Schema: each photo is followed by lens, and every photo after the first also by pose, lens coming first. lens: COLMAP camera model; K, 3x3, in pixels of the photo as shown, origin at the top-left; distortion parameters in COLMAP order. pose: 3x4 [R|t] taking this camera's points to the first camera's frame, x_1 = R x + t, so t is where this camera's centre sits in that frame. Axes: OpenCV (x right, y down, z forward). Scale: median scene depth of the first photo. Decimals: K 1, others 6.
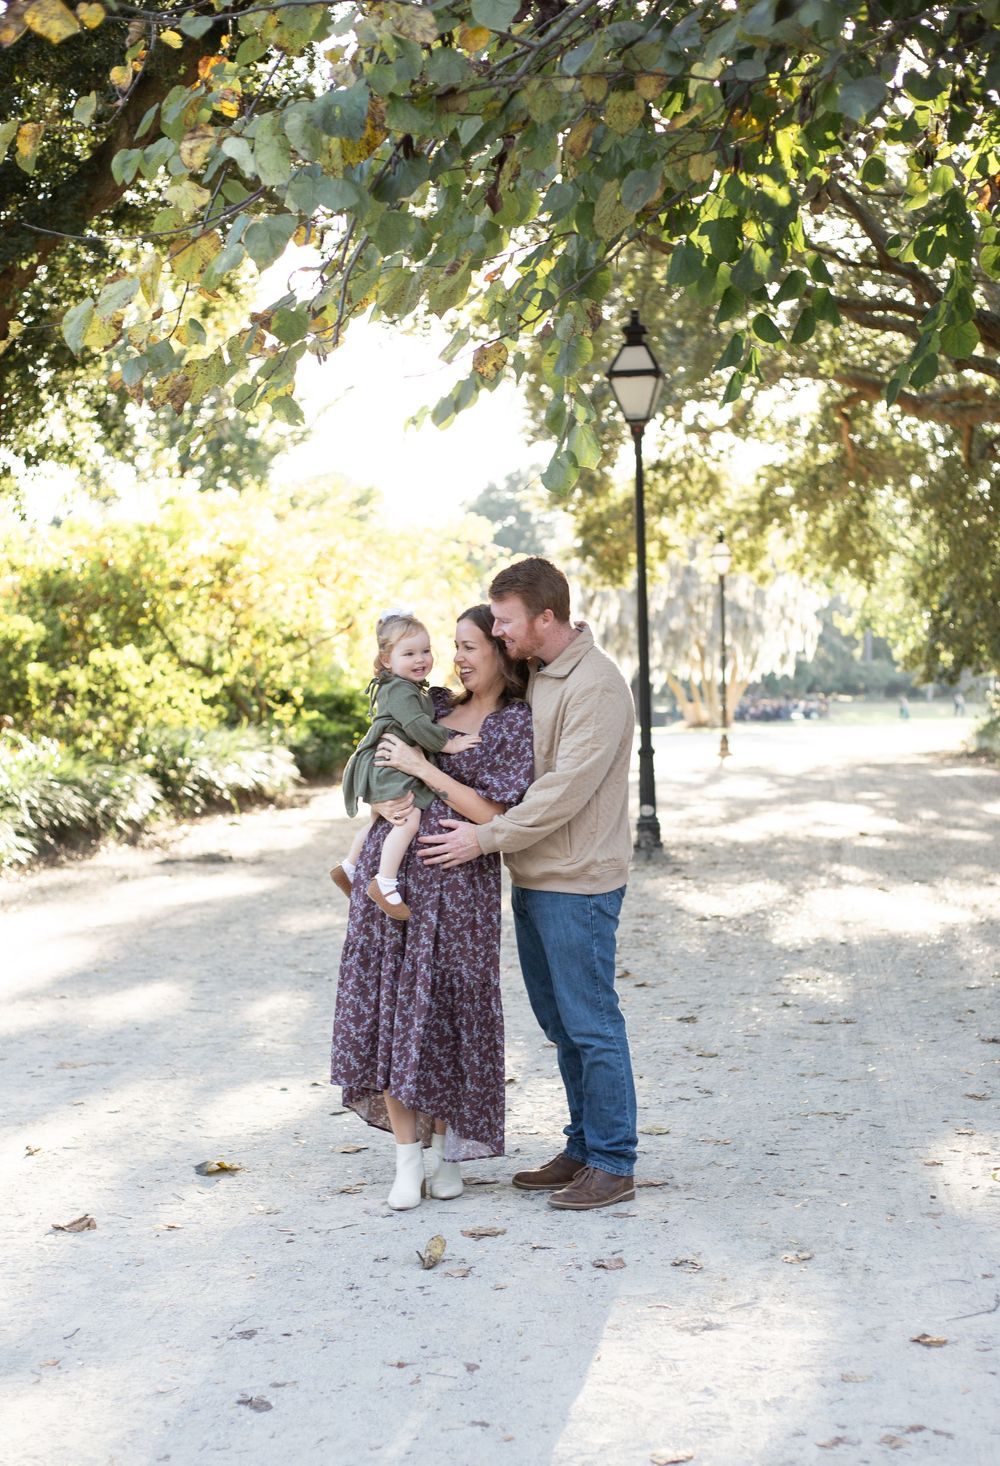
lens RADIAL K [[2267.8, 0, 497.0], [0, 2267.8, 740.3], [0, 0, 1]] dist [-0.030812, 0.000000]
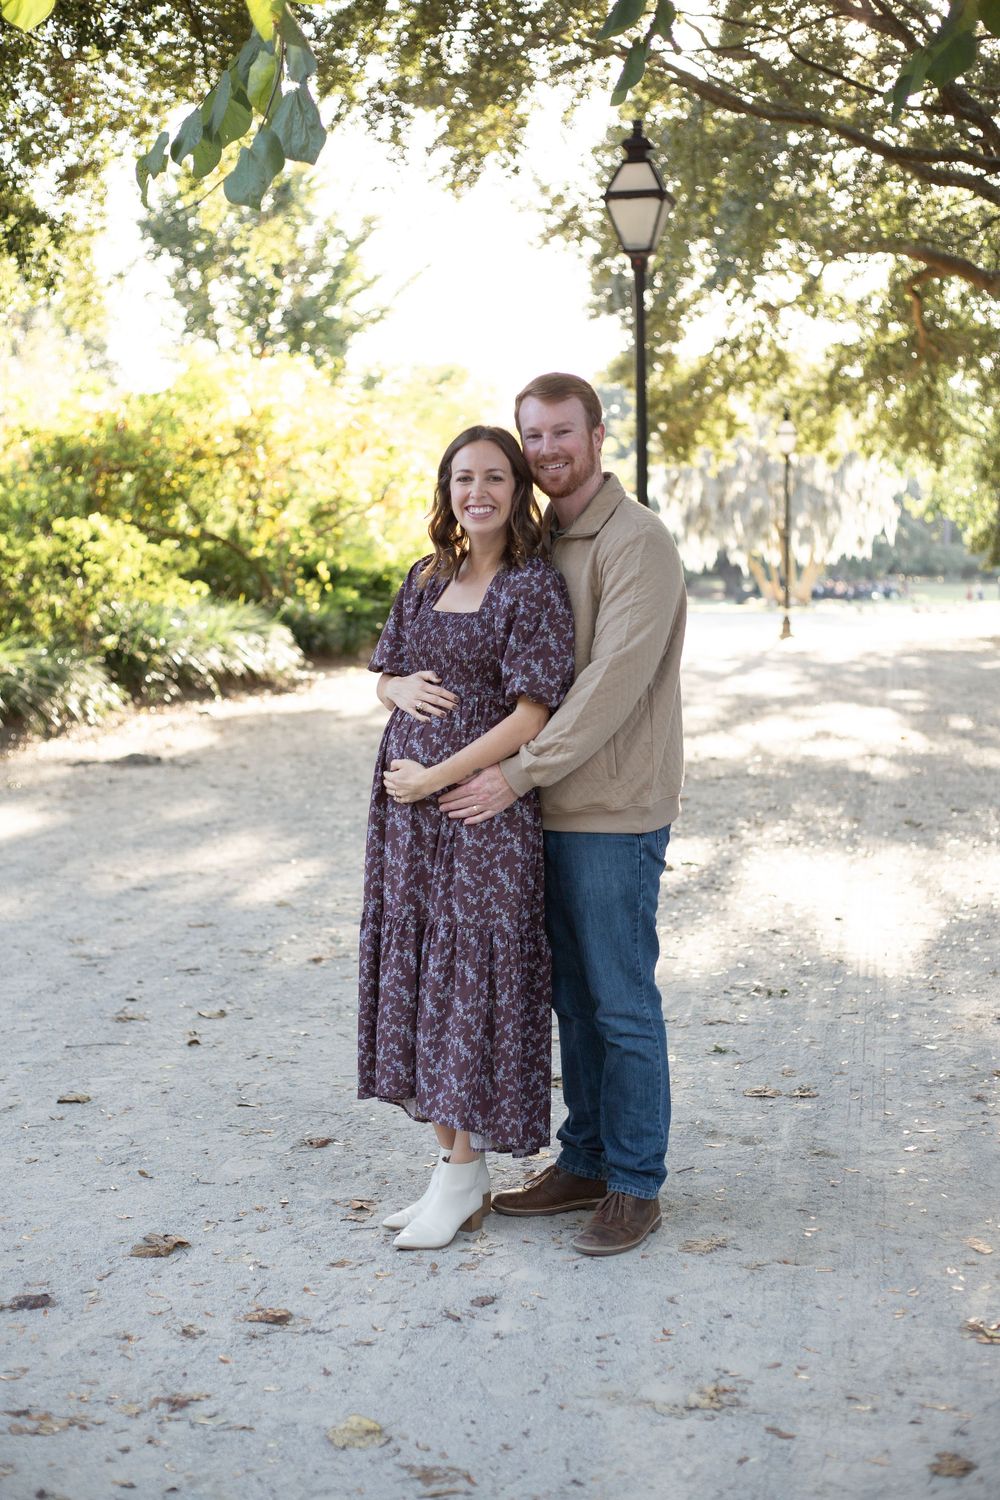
lens RADIAL K [[2091.9, 0, 511.9], [0, 2091.9, 741.0], [0, 0, 1]] dist [-0.113277, 0.000000]
pose [[0.999006, 0.011853, -0.042982, 0.027920], [-0.009248, 0.998138, 0.060299, -0.001996], [0.043616, -0.059842, 0.997255, 0.115494]]
